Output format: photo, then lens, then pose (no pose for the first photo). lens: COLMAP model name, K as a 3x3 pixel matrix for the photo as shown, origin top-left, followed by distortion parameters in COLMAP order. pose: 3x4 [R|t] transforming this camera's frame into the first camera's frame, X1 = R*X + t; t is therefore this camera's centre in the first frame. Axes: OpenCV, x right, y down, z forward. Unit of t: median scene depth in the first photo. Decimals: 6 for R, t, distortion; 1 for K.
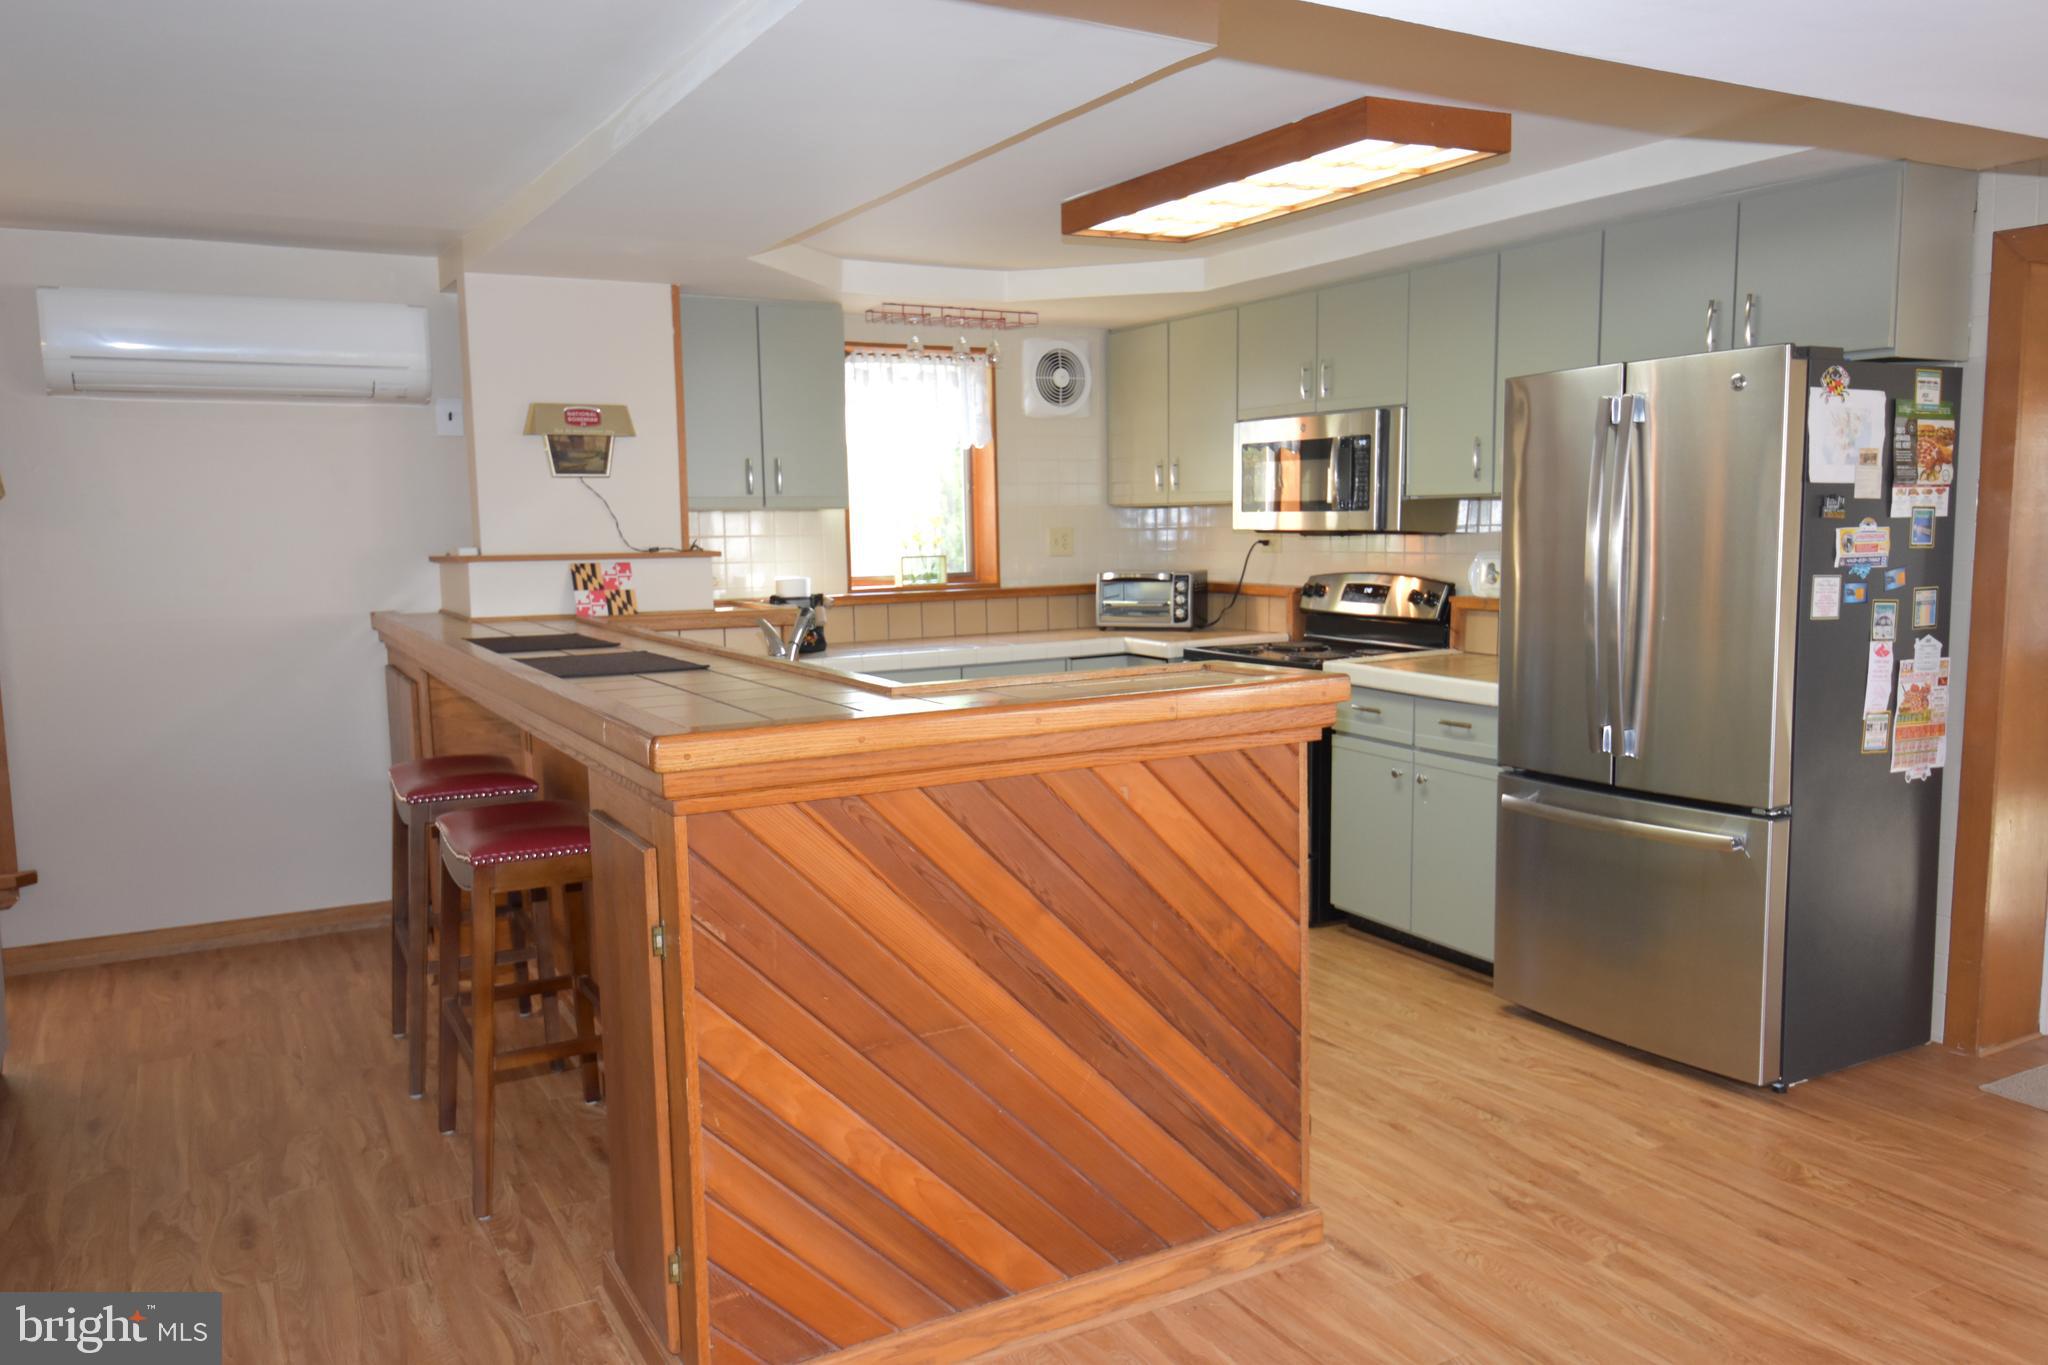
lens RADIAL K [[1477.9, 0, 1024.0], [0, 1477.9, 682.5], [0, 0, 1]] dist [0.049086, -0.002440]
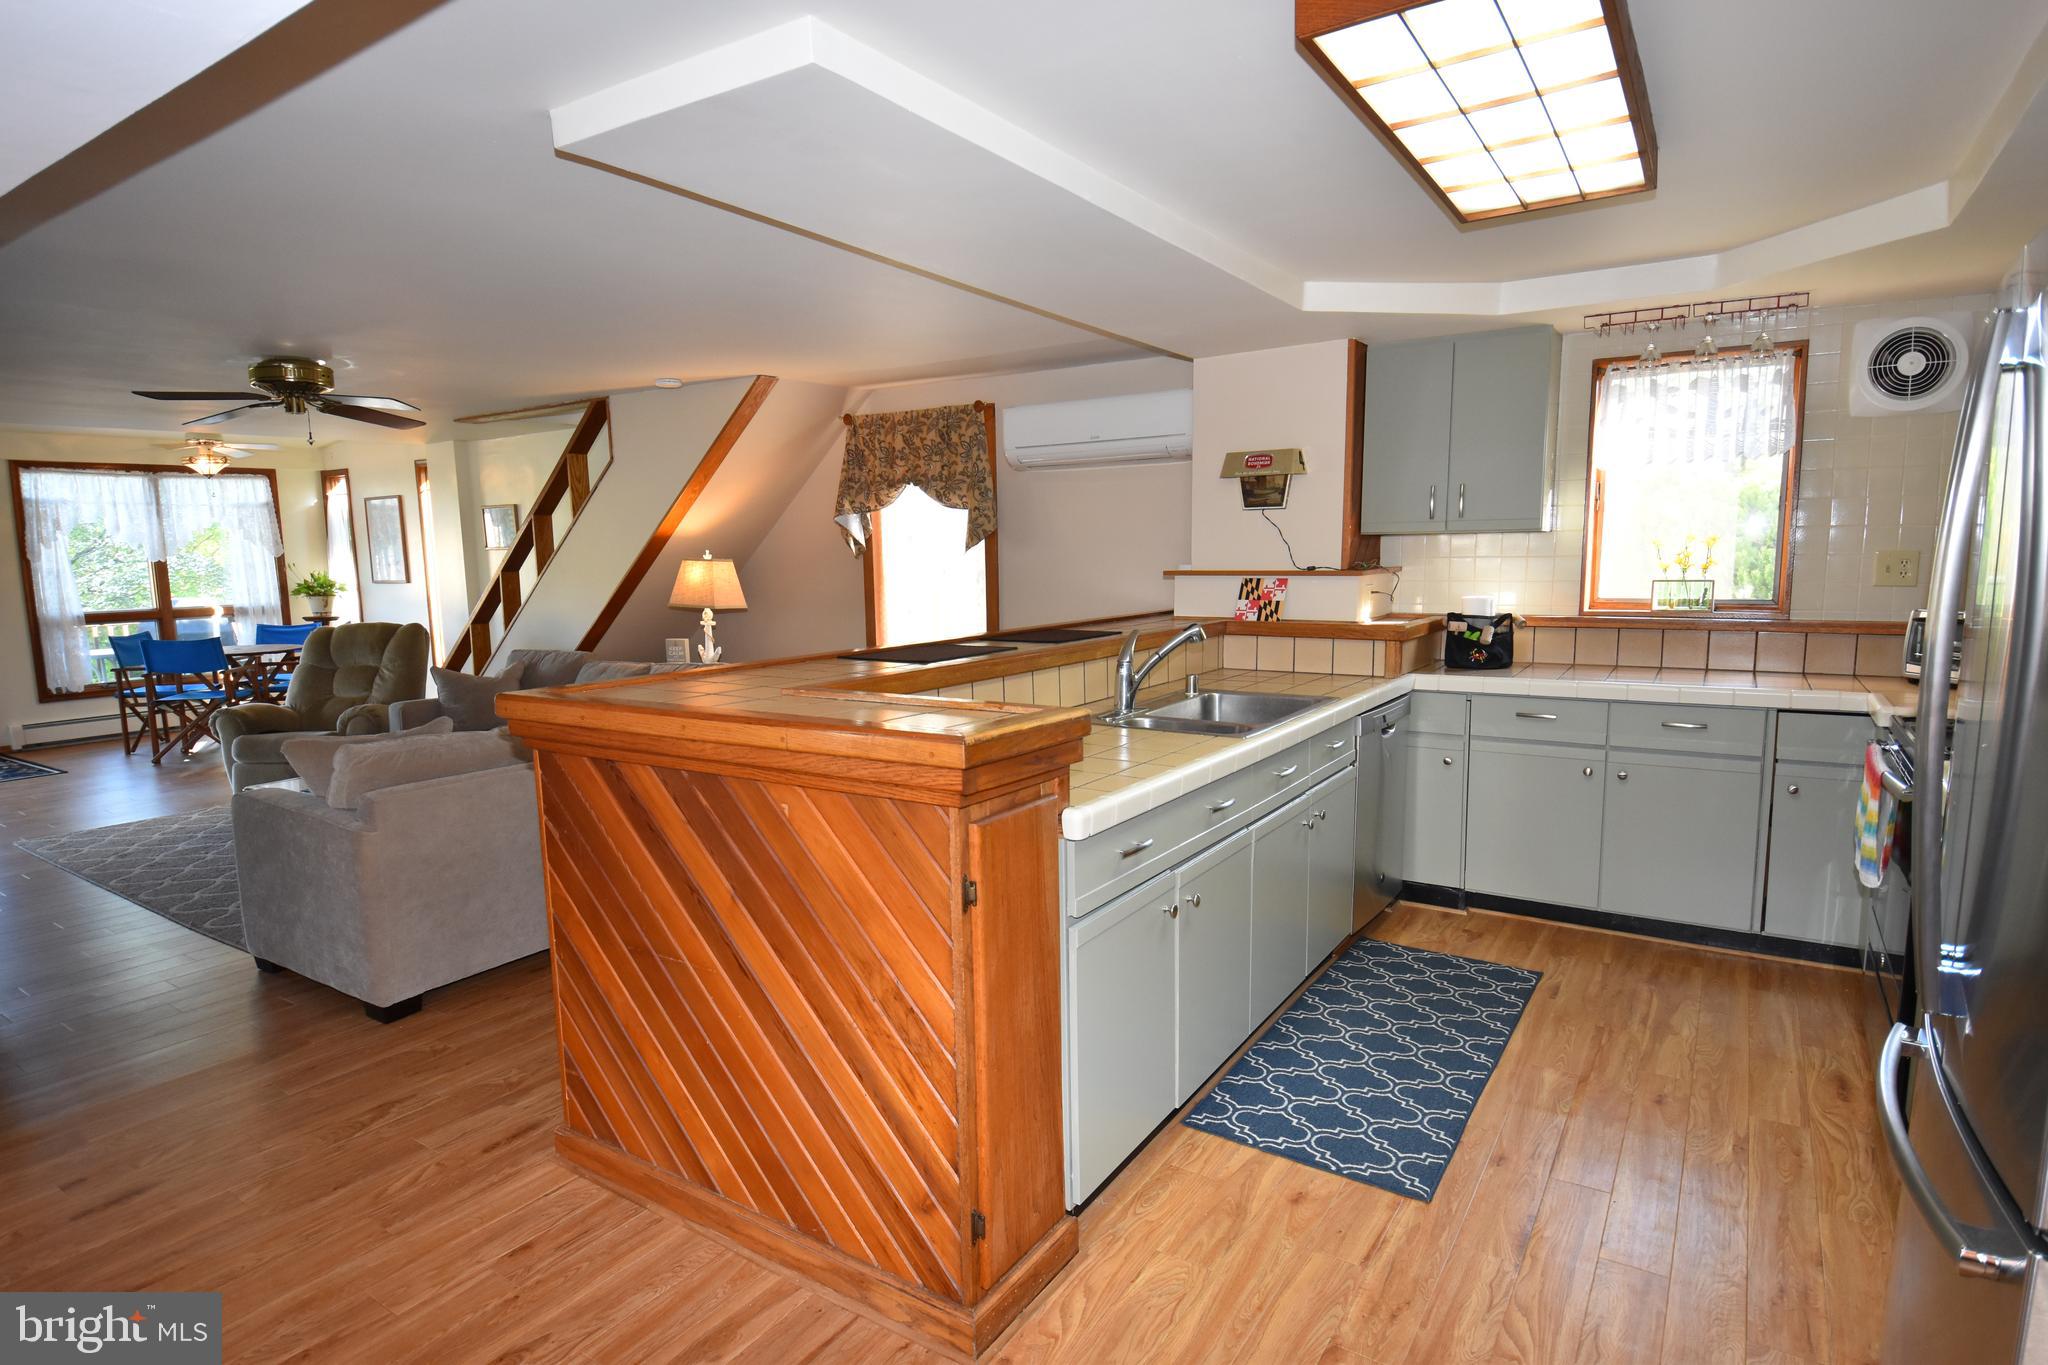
lens RADIAL K [[1076.4, 0, 1024.0], [0, 1076.4, 682.5], [0, 0, 1]] dist [-0.015459, -0.000683]
pose [[0.463834, 0.114556, -0.878484, 0.421458], [-0.088528, 0.992635, 0.082699, -0.050544], [0.881488, 0.039412, 0.470560, 0.401946]]
